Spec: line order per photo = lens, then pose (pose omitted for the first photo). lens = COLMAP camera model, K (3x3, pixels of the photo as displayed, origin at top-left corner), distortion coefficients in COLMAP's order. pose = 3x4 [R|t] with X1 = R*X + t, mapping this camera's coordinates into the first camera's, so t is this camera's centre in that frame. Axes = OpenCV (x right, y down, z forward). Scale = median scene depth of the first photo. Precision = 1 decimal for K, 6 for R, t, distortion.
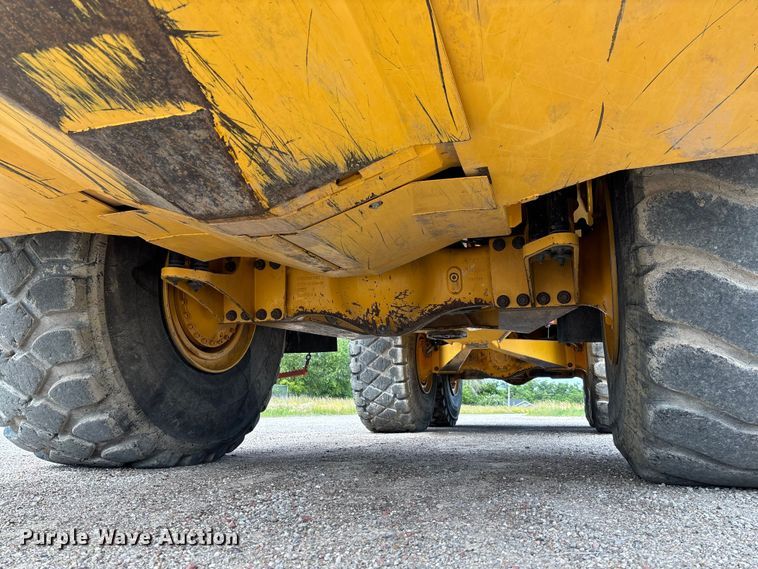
lens RADIAL K [[582.5, 0, 384.1], [0, 582.5, 281.7], [0, 0, 1]] dist [0.049158, -0.071668]
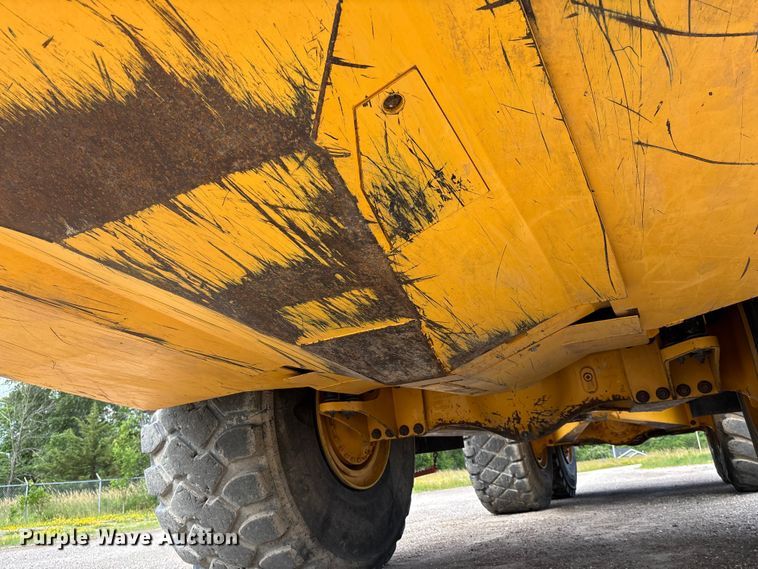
lens RADIAL K [[587.8, 0, 379.0], [0, 587.8, 284.5], [0, 0, 1]] dist [0.050665, -0.084864]
pose [[0.981990, -0.145711, -0.120269, -0.103028], [0.132506, 0.984907, -0.111353, -0.111232], [0.134680, 0.093412, 0.986476, -0.117360]]
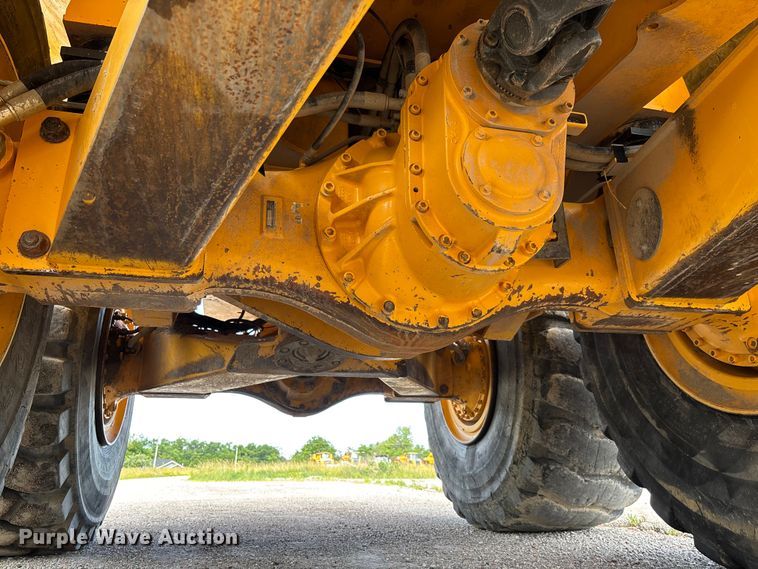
lens RADIAL K [[582.5, 0, 384.1], [0, 582.5, 281.7], [0, 0, 1]] dist [0.049158, -0.071668]
pose [[0.843839, 0.152702, 0.514411, 0.276951], [-0.103047, 0.986926, -0.123929, 0.515252], [-0.526610, 0.051567, 0.848542, 2.539548]]
